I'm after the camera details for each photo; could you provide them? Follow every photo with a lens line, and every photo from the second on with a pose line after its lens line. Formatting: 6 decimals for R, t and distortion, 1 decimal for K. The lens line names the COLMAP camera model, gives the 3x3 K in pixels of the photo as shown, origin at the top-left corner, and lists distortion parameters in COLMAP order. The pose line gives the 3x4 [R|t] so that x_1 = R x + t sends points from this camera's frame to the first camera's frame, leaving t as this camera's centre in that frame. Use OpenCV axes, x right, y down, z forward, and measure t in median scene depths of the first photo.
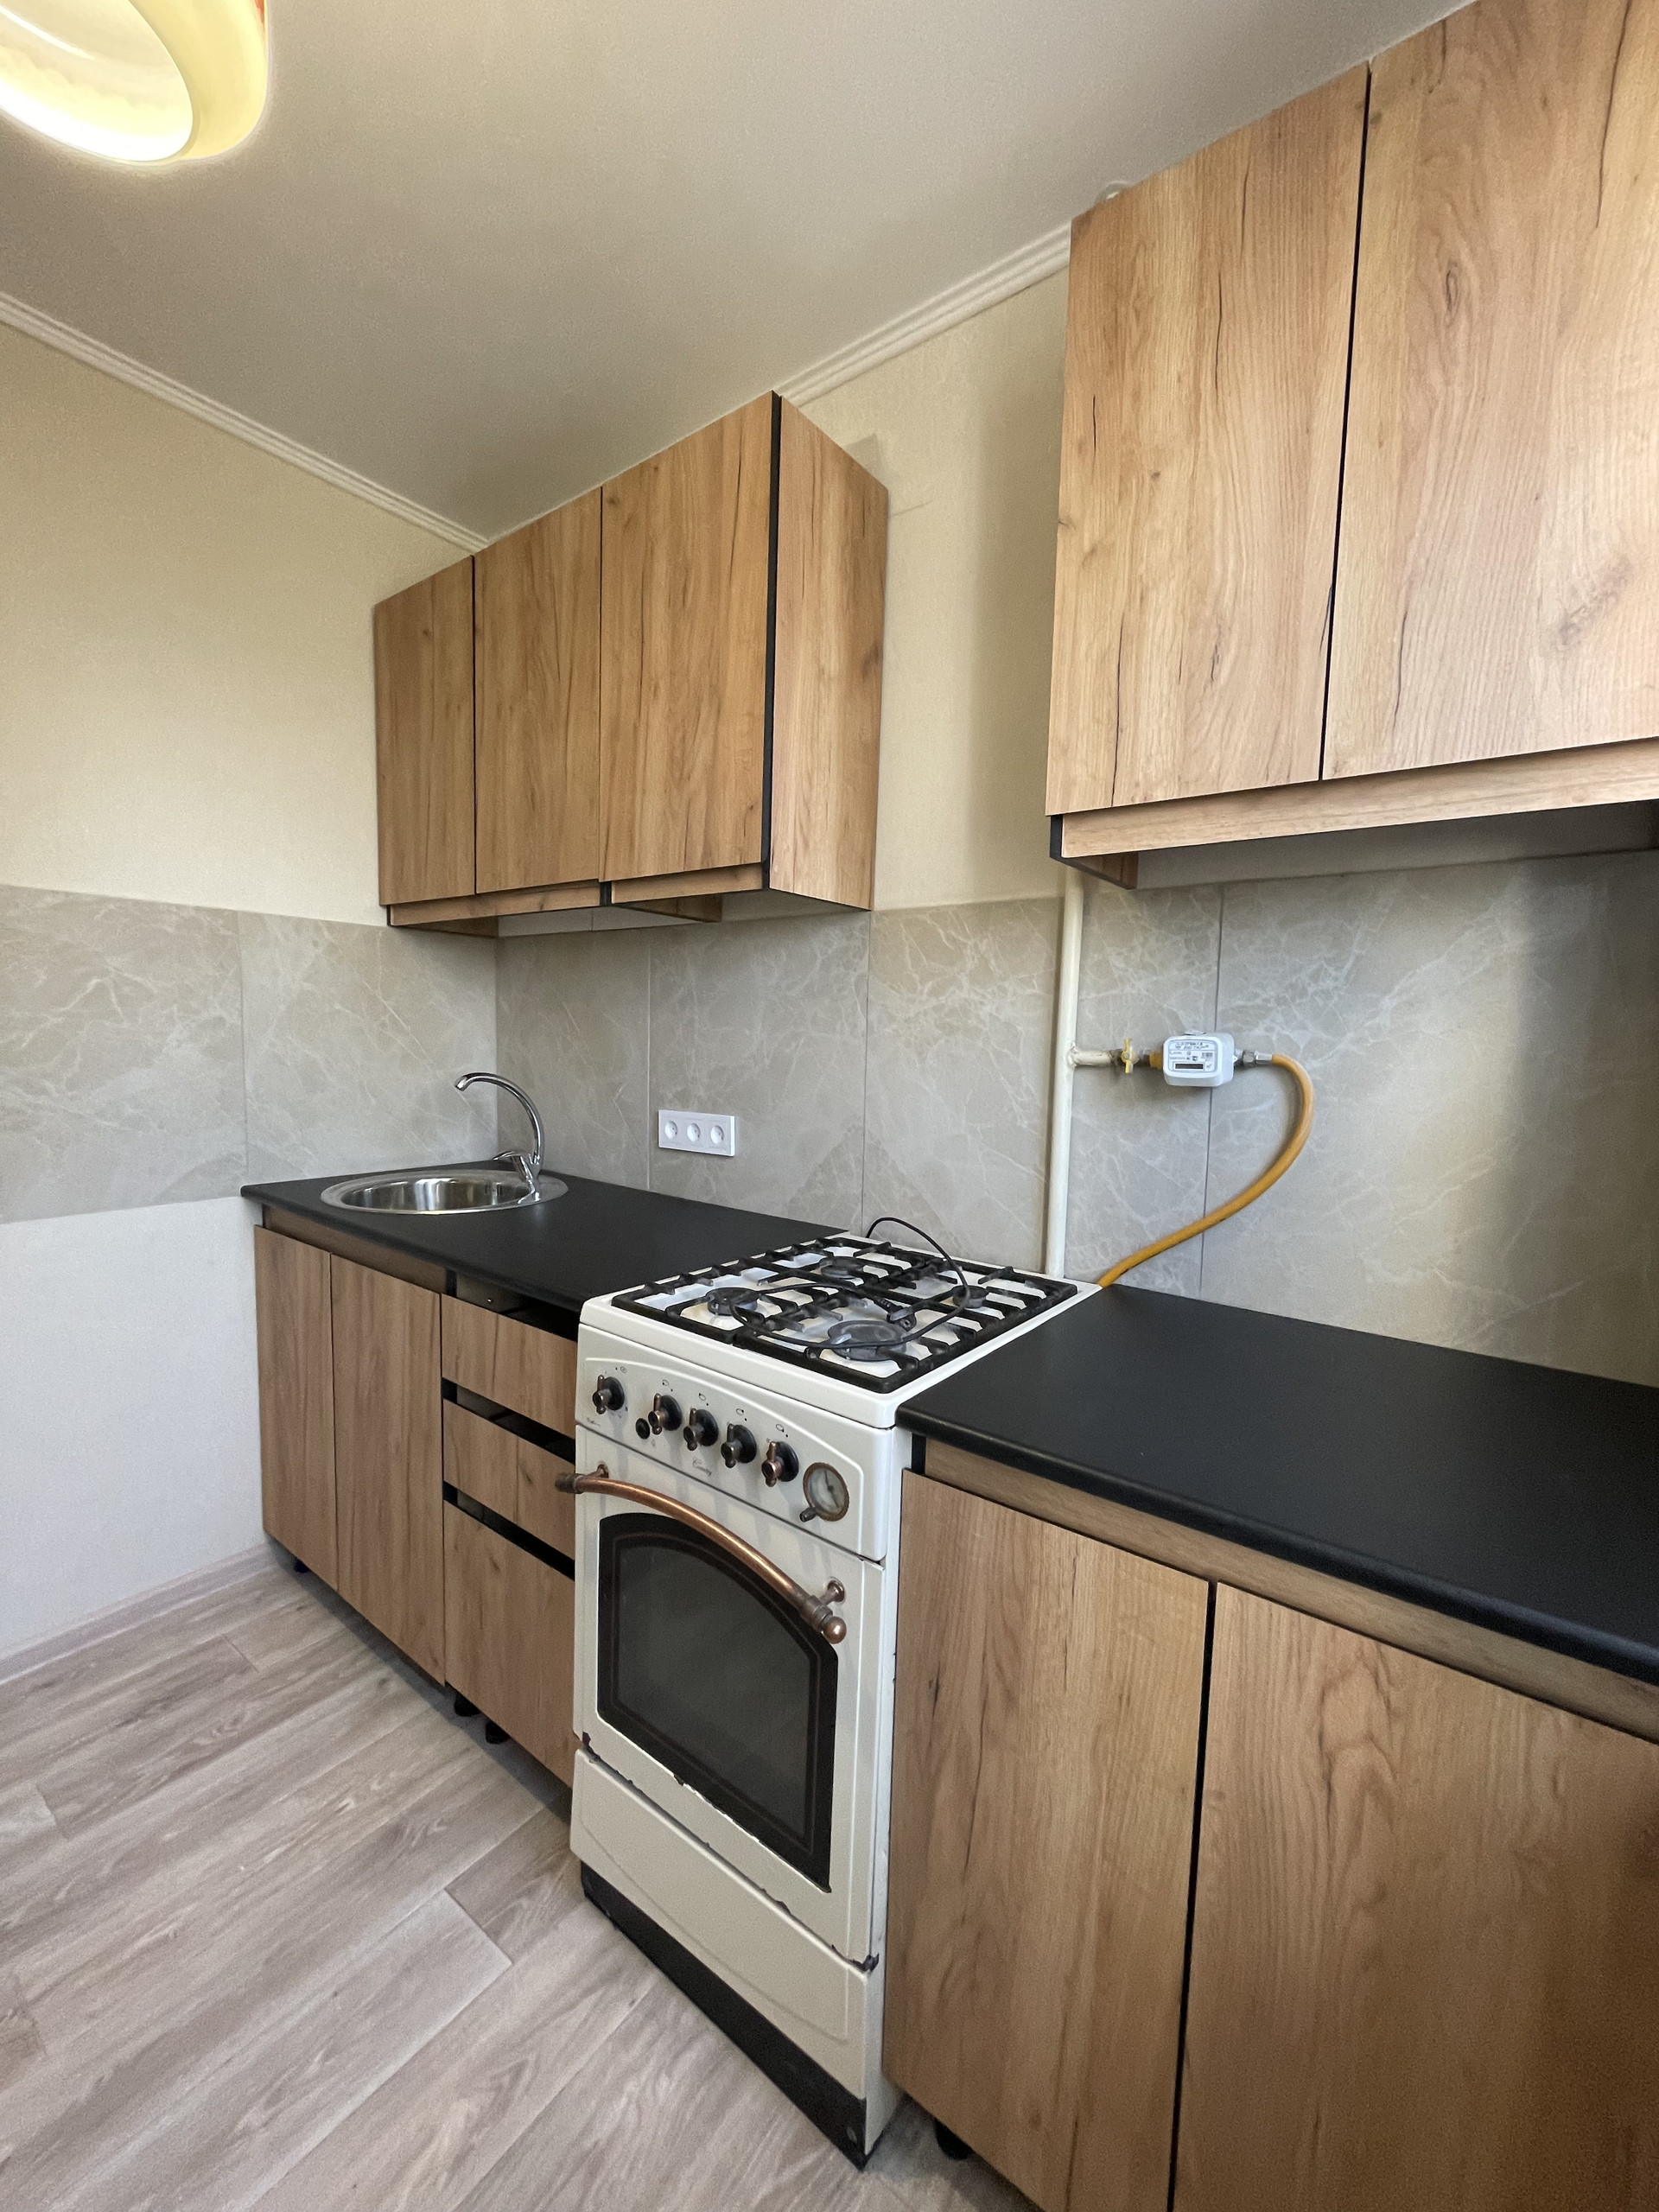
lens RADIAL K [[907.5, 0, 828.8], [0, 907.5, 1106.8], [0, 0, 1]] dist [-0.001794, 0.000353]
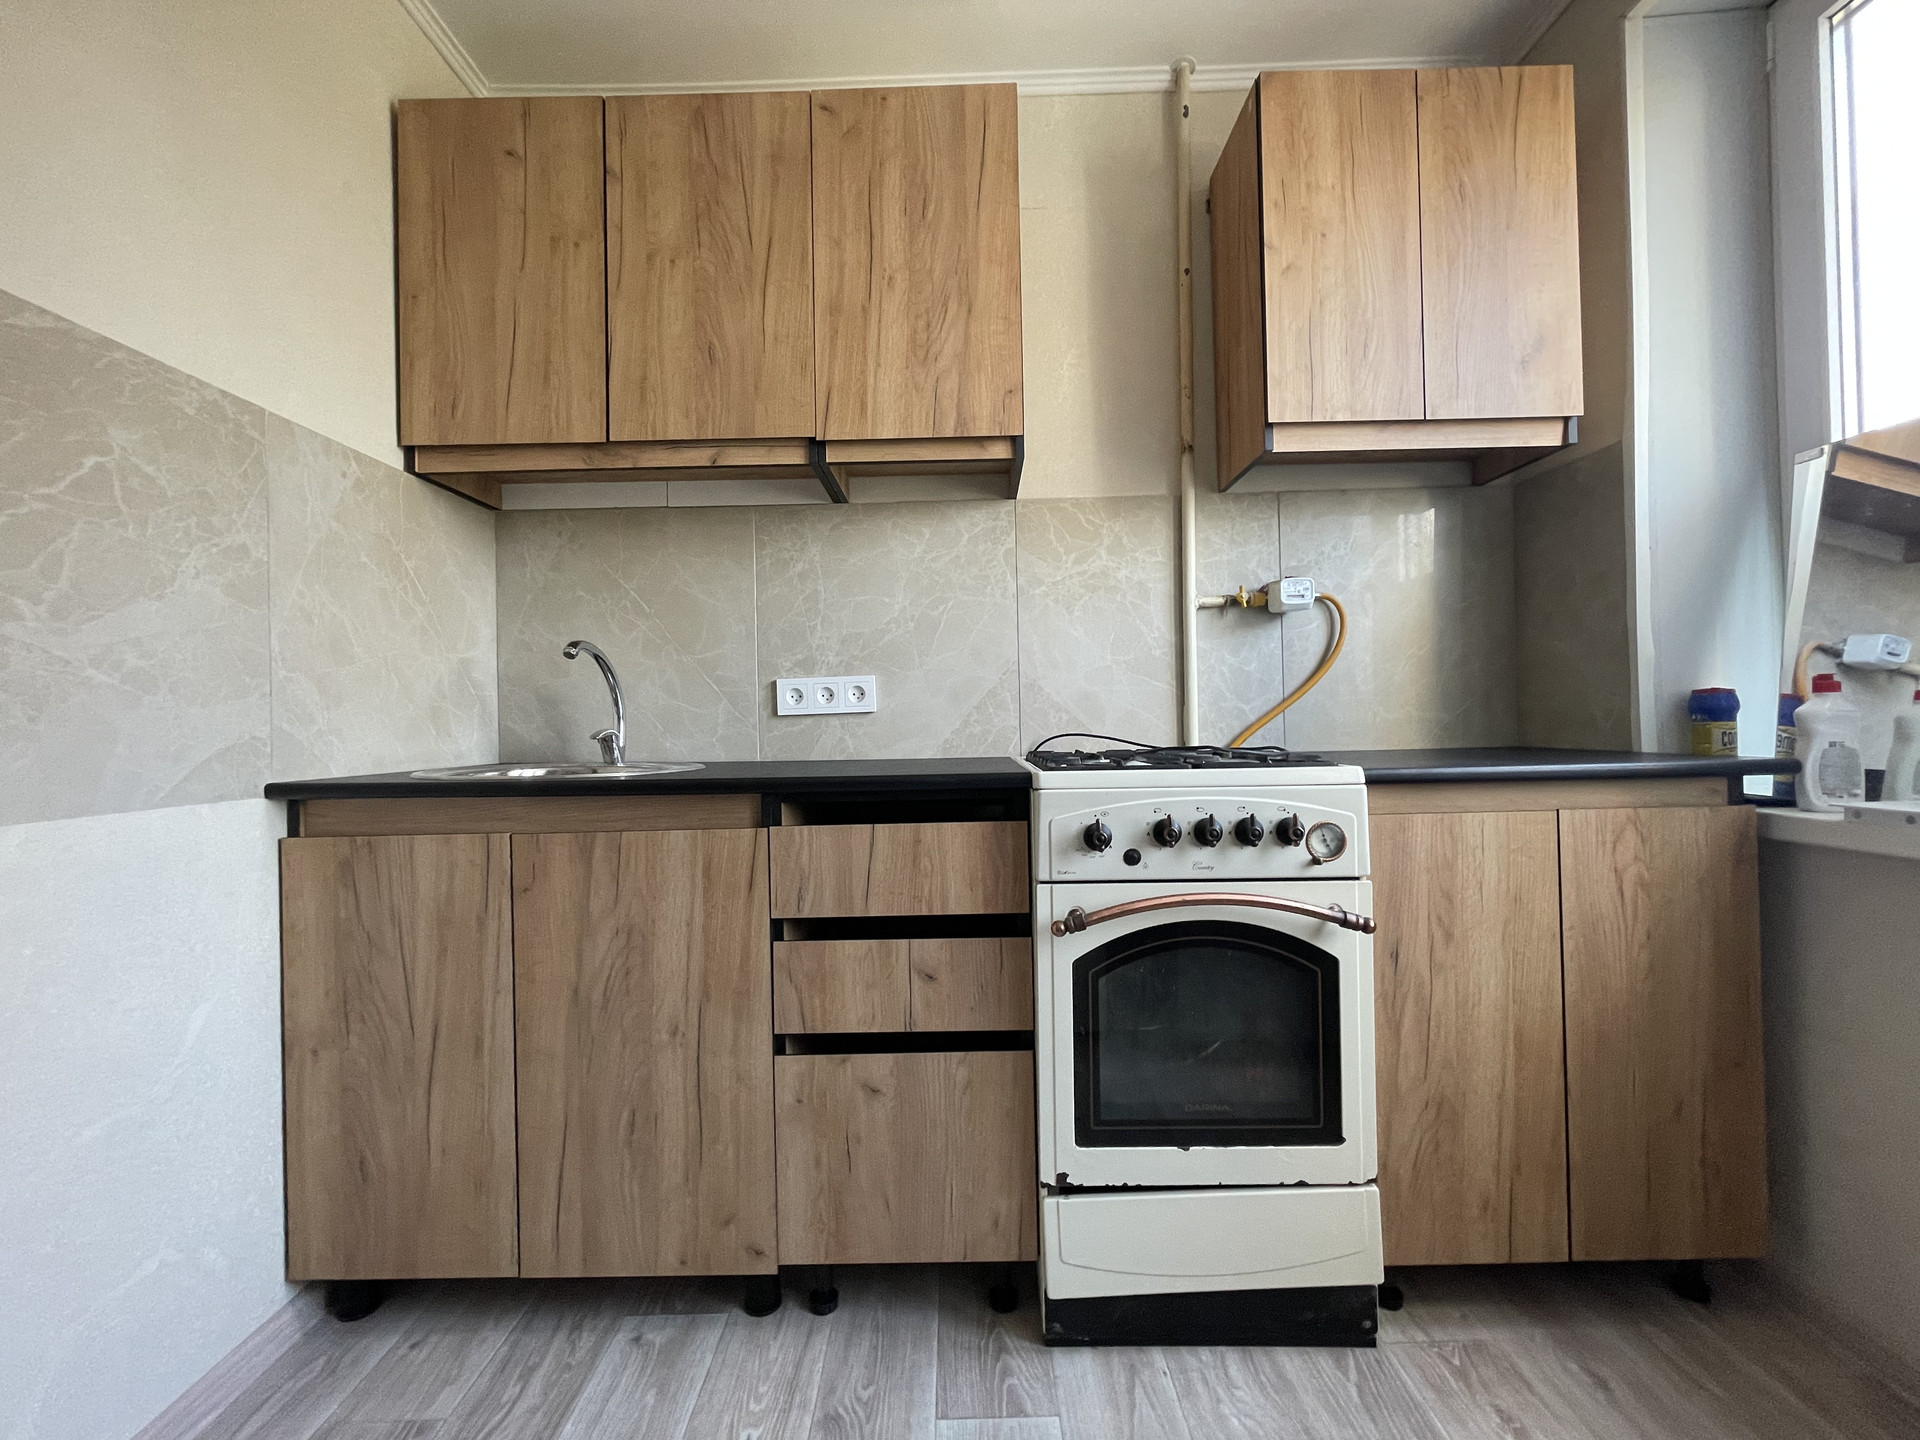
lens RADIAL K [[787.7, 0, 967.4], [0, 787.7, 711.6], [0, 0, 1]] dist [-0.001794, 0.000353]
pose [[0.794511, -0.035515, 0.606211, -0.749518], [0.092708, 0.993680, -0.063289, 0.157118], [-0.600132, 0.106484, 0.792782, 0.214440]]
